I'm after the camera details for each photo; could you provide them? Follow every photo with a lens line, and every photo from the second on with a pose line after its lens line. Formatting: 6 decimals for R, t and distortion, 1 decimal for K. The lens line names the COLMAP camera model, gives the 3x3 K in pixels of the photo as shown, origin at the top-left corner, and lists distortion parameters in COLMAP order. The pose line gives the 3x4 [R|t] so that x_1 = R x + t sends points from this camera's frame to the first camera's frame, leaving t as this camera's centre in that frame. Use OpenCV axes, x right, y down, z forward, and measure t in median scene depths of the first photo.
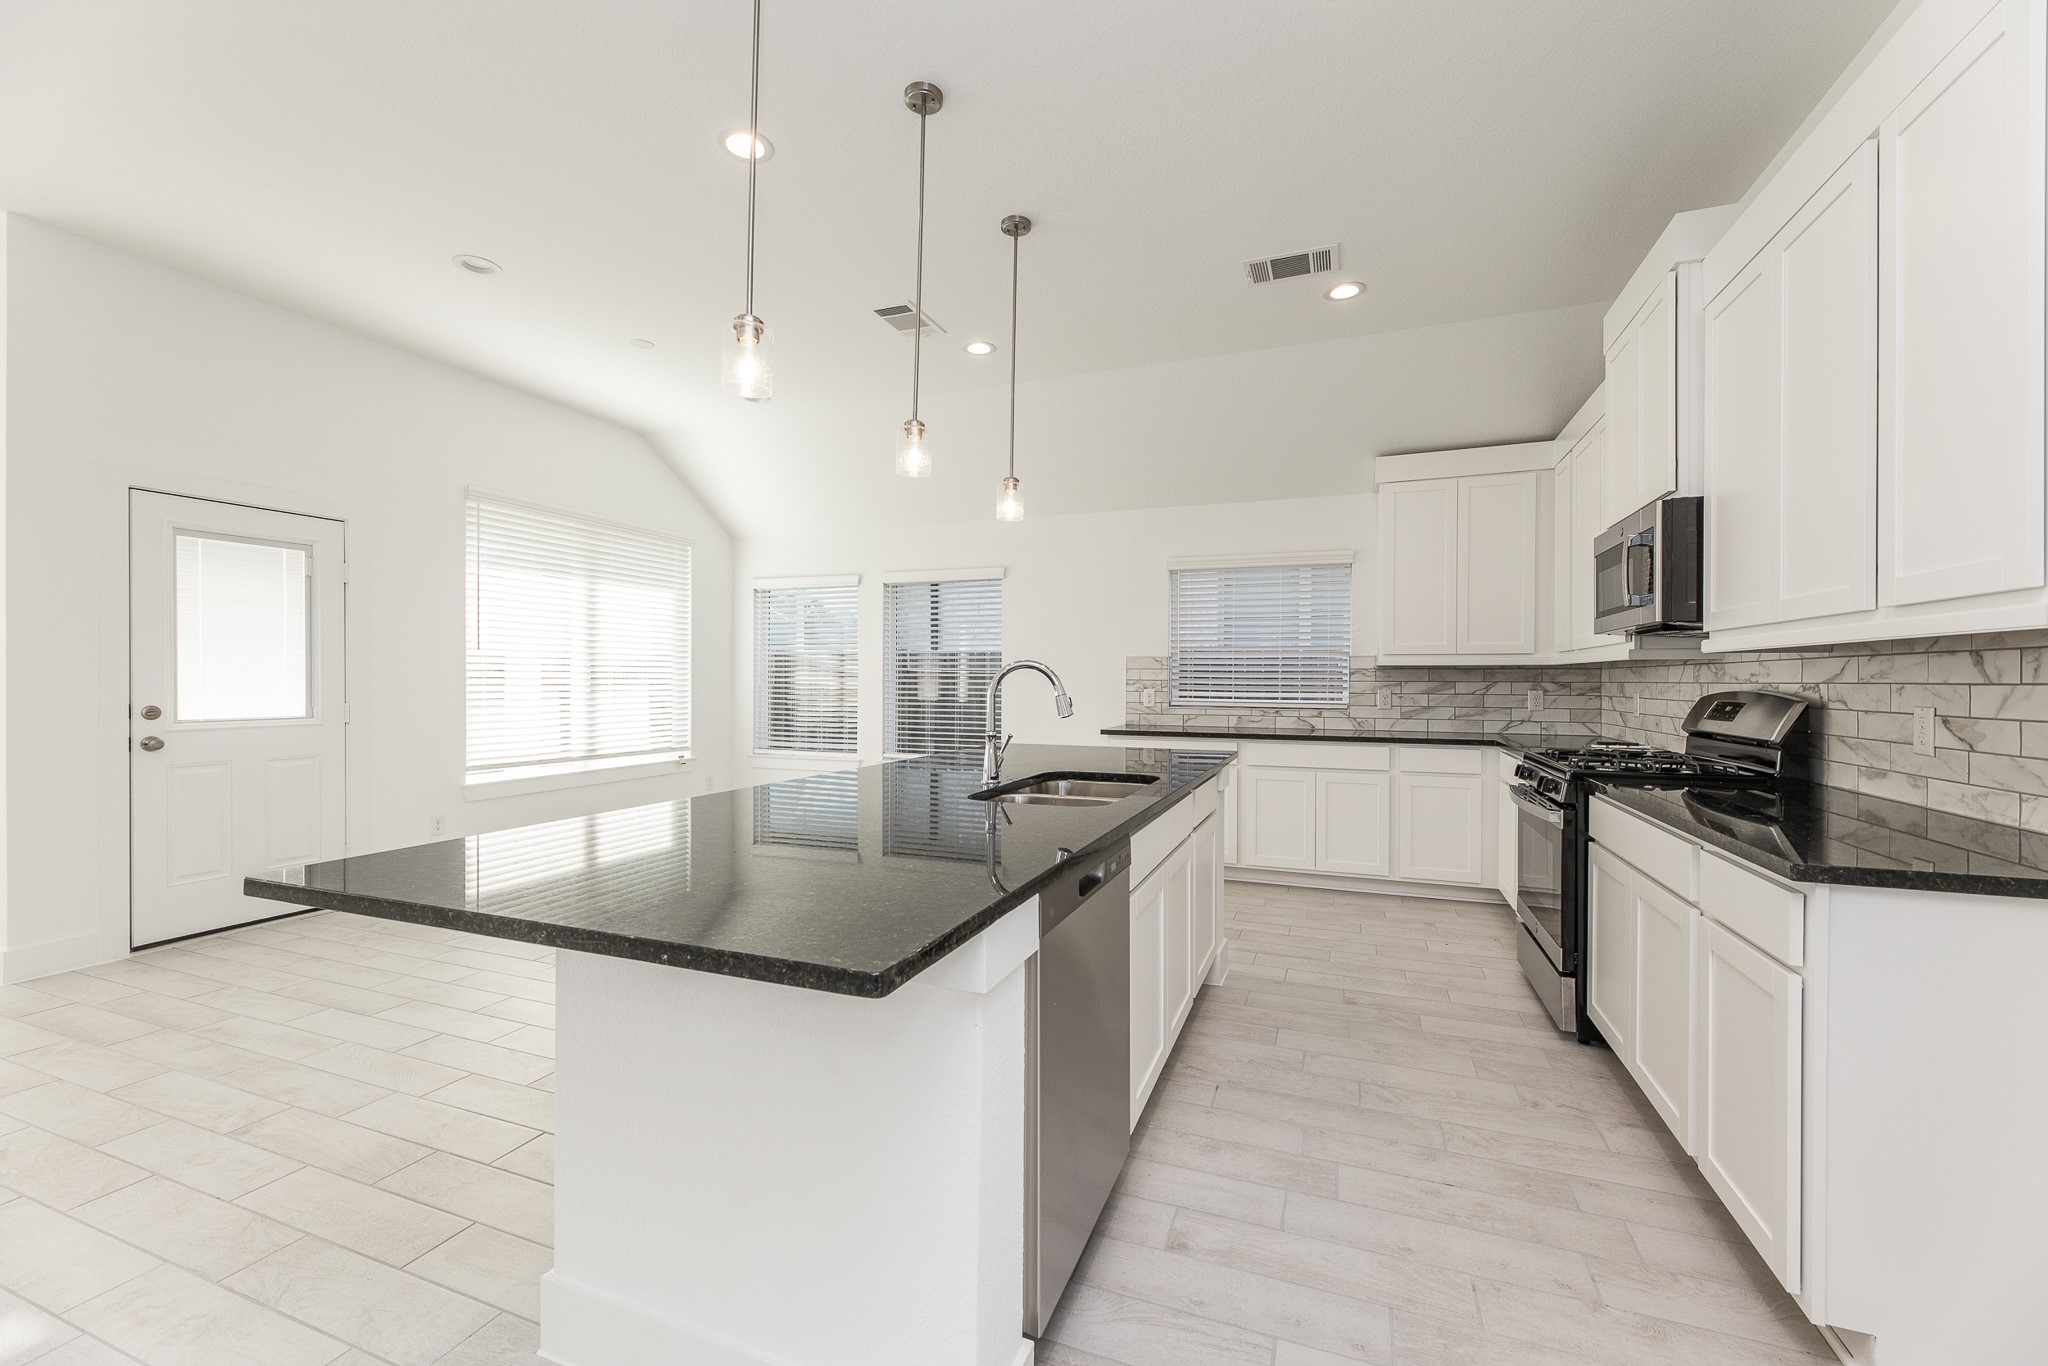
lens RADIAL K [[817.4, 0, 1037.6], [0, 817.4, 684.5], [0, 0, 1]] dist [0.000804, 0.000525]
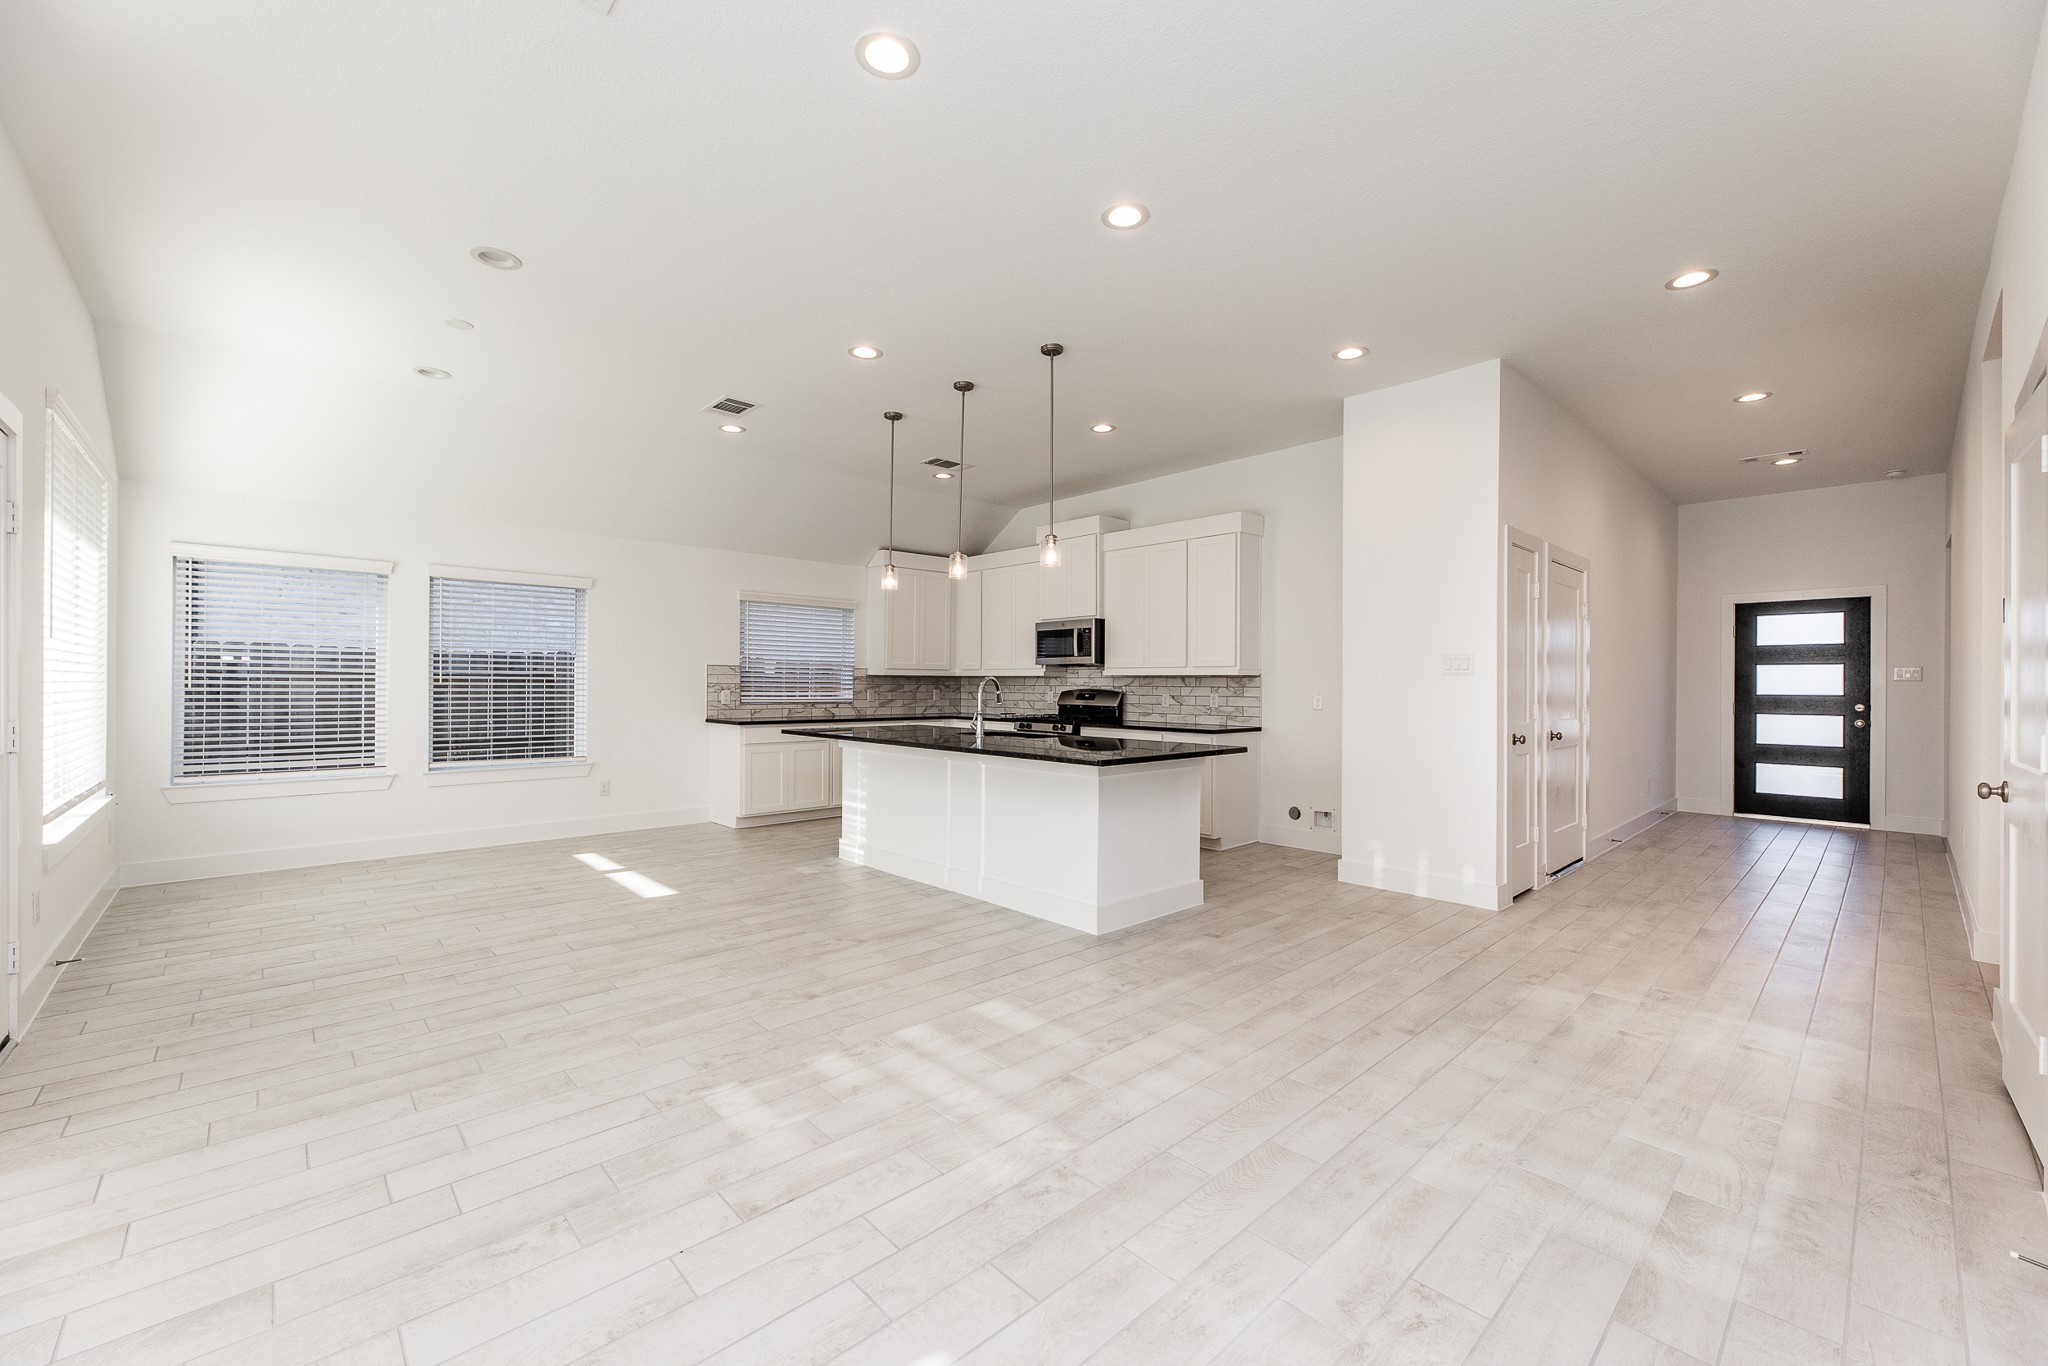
lens RADIAL K [[817.4, 0, 1037.6], [0, 817.4, 684.5], [0, 0, 1]] dist [0.000804, 0.000525]
pose [[0.431141, -0.001214, 0.902284, -1.089300], [0.000622, 0.999999, 0.001048, -0.006479], [-0.902285, 0.000110, 0.431141, 0.002889]]
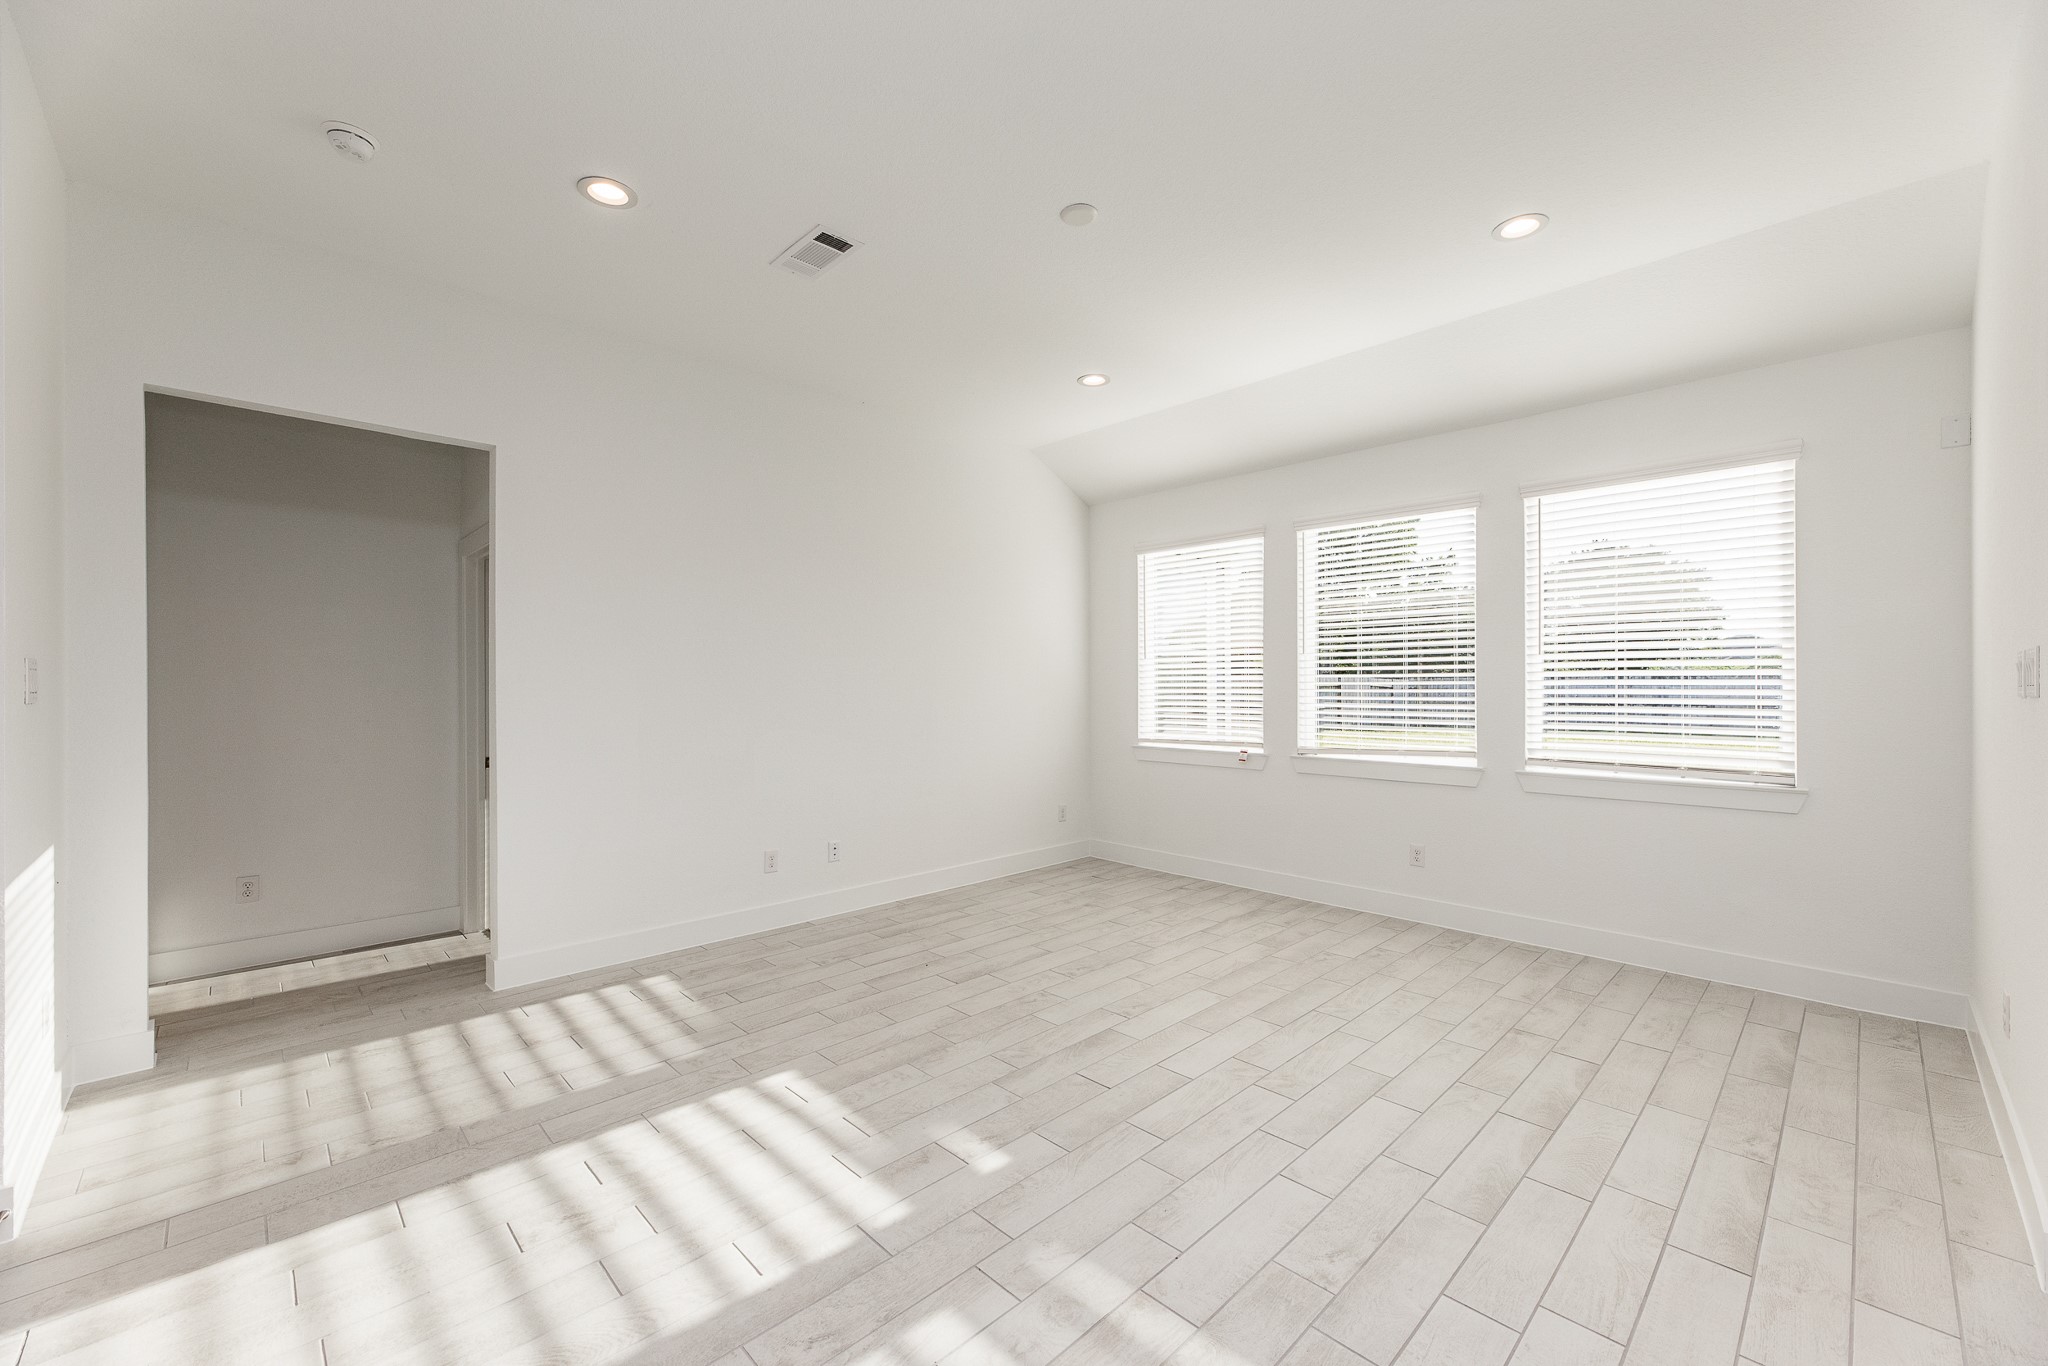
lens RADIAL K [[812.3, 0, 1038.0], [0, 812.3, 684.1], [0, 0, 1]] dist [-0.001032, -0.000028]
pose [[-0.415607, -0.003563, -0.909537, -0.361624], [-0.002583, 0.999993, -0.002737, -0.032503], [0.909541, 0.001212, -0.415613, 0.456675]]
